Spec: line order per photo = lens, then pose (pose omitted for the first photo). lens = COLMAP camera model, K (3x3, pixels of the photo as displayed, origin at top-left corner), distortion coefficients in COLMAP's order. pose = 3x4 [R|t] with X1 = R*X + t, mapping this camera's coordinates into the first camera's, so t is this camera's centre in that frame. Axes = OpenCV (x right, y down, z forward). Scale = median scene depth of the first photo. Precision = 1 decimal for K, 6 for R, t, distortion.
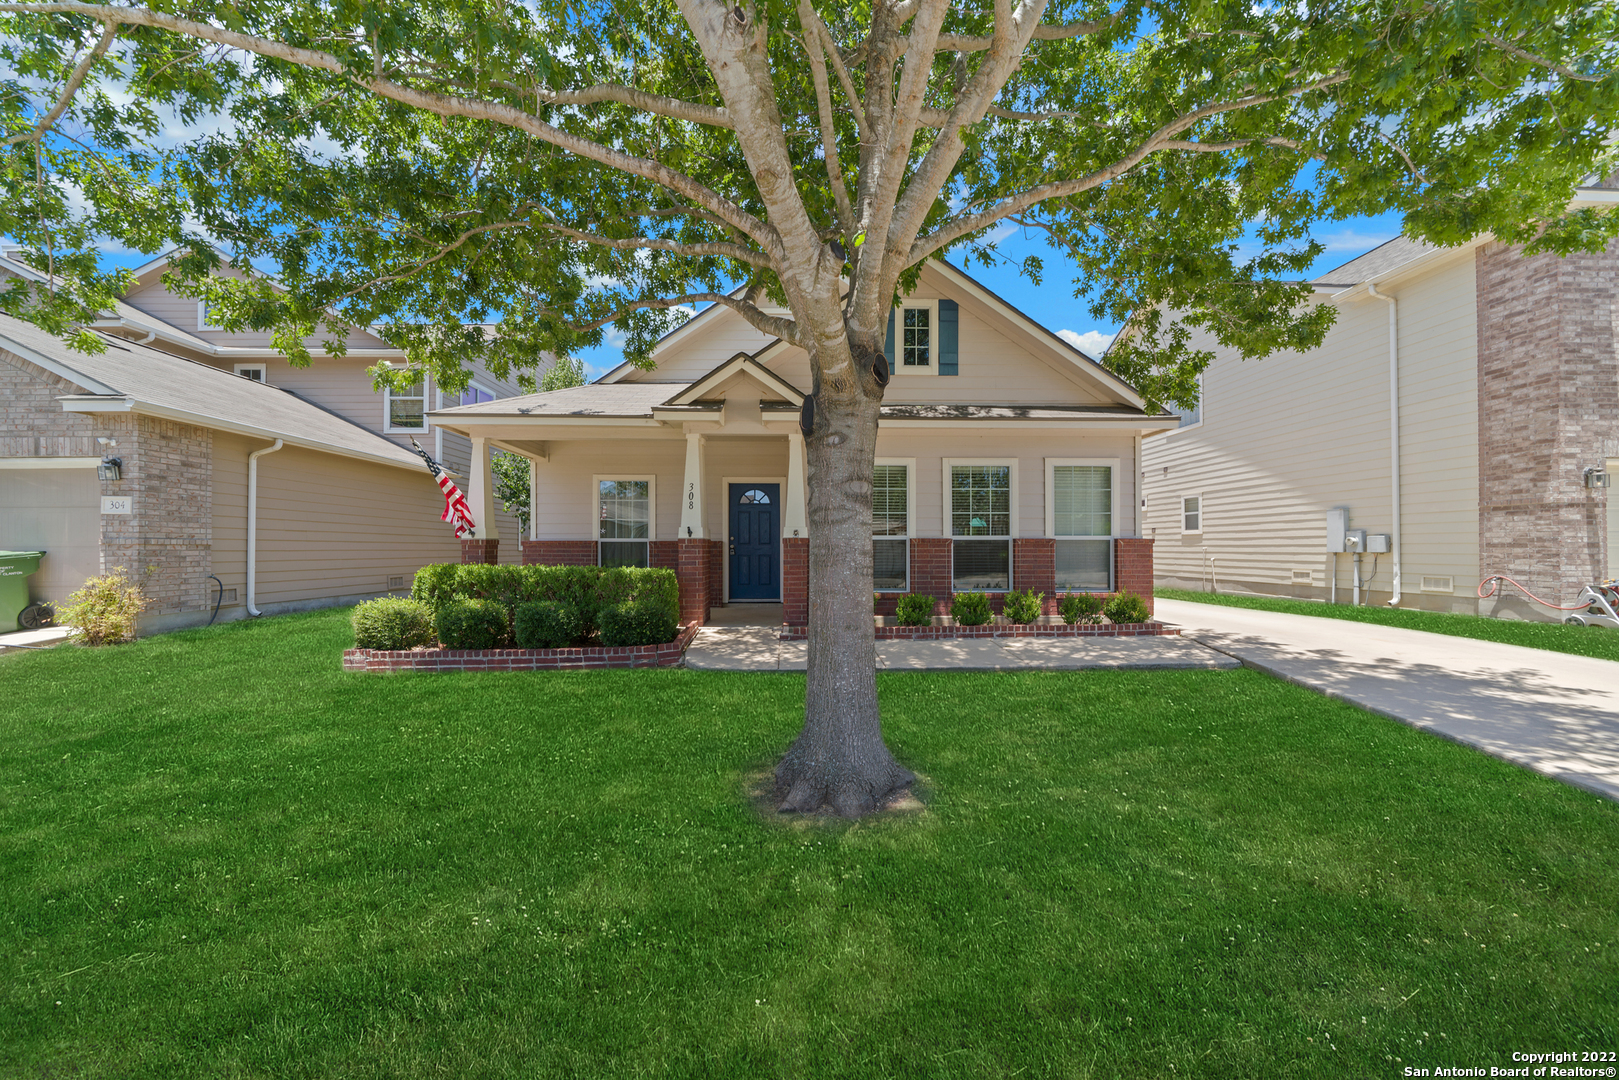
lens RADIAL K [[548.3, 0, 805.6], [0, 548.3, 545.6], [0, 0, 1]] dist [-0.003045, -0.000031]
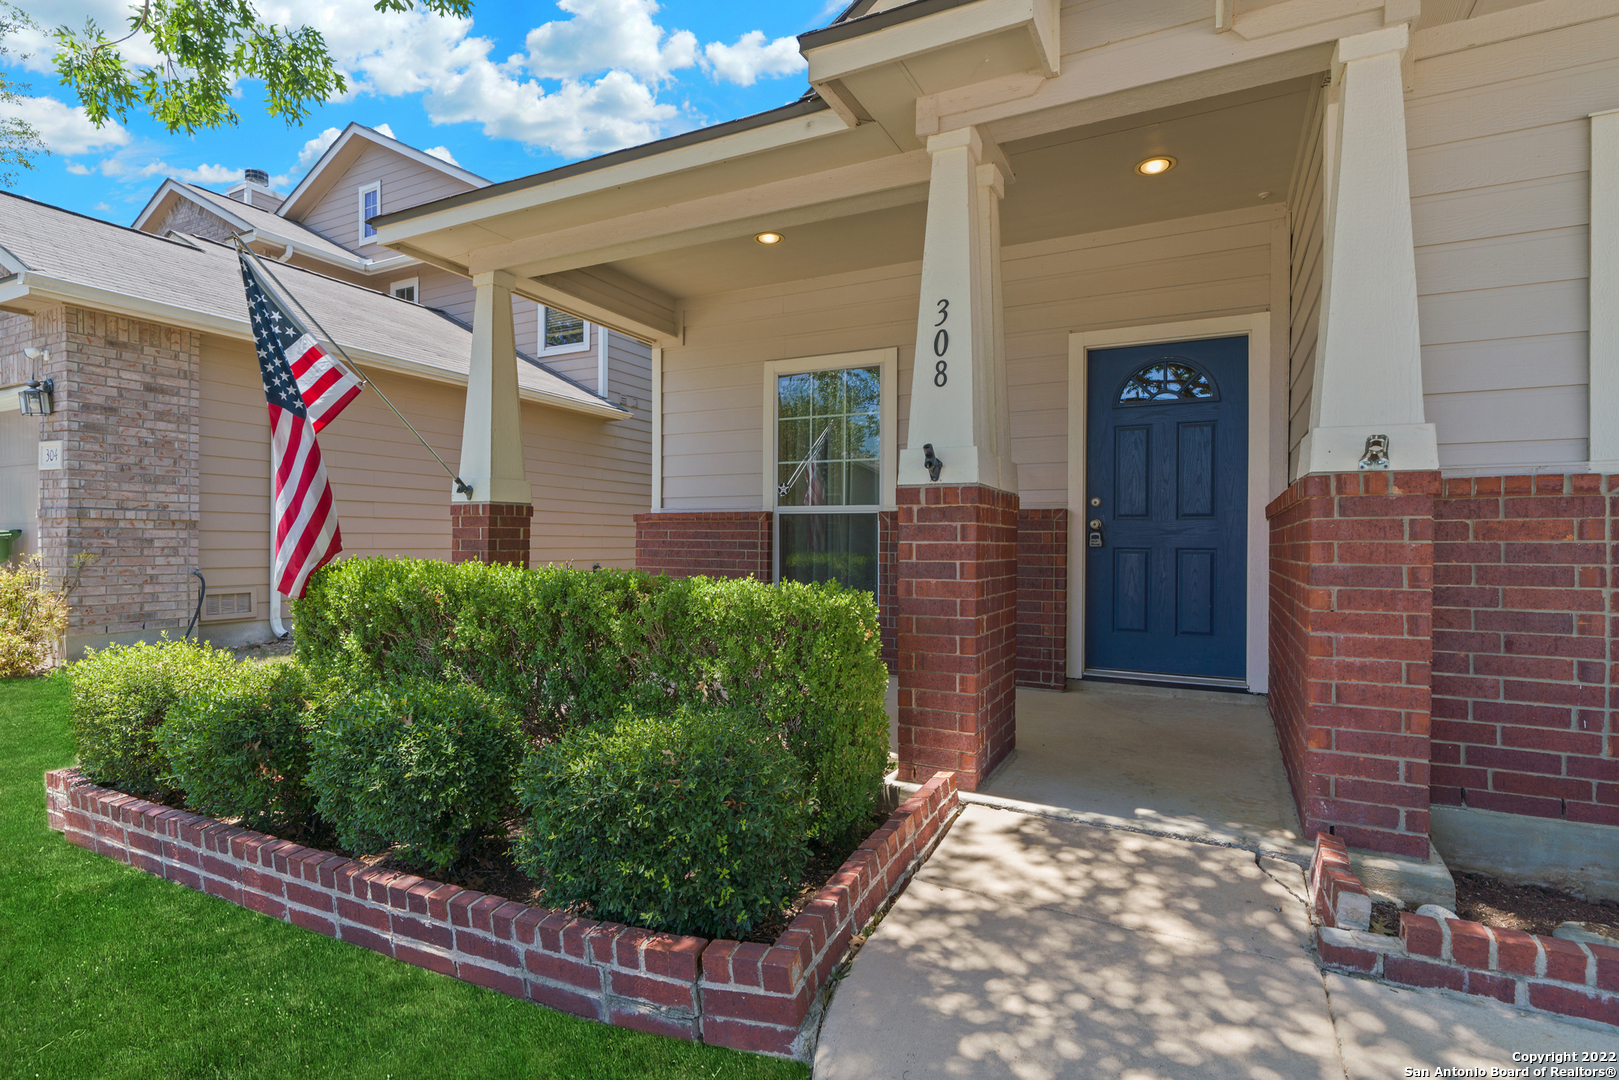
lens RADIAL K [[793.7, 0, 802.6], [0, 793.7, 545.4], [0, 0, 1]] dist [-0.000391, 0.000116]
pose [[0.876497, 0.009185, -0.481320, -0.065420], [-0.004766, 0.999935, 0.010402, 0.014245], [0.481384, -0.006823, 0.876483, 0.572441]]
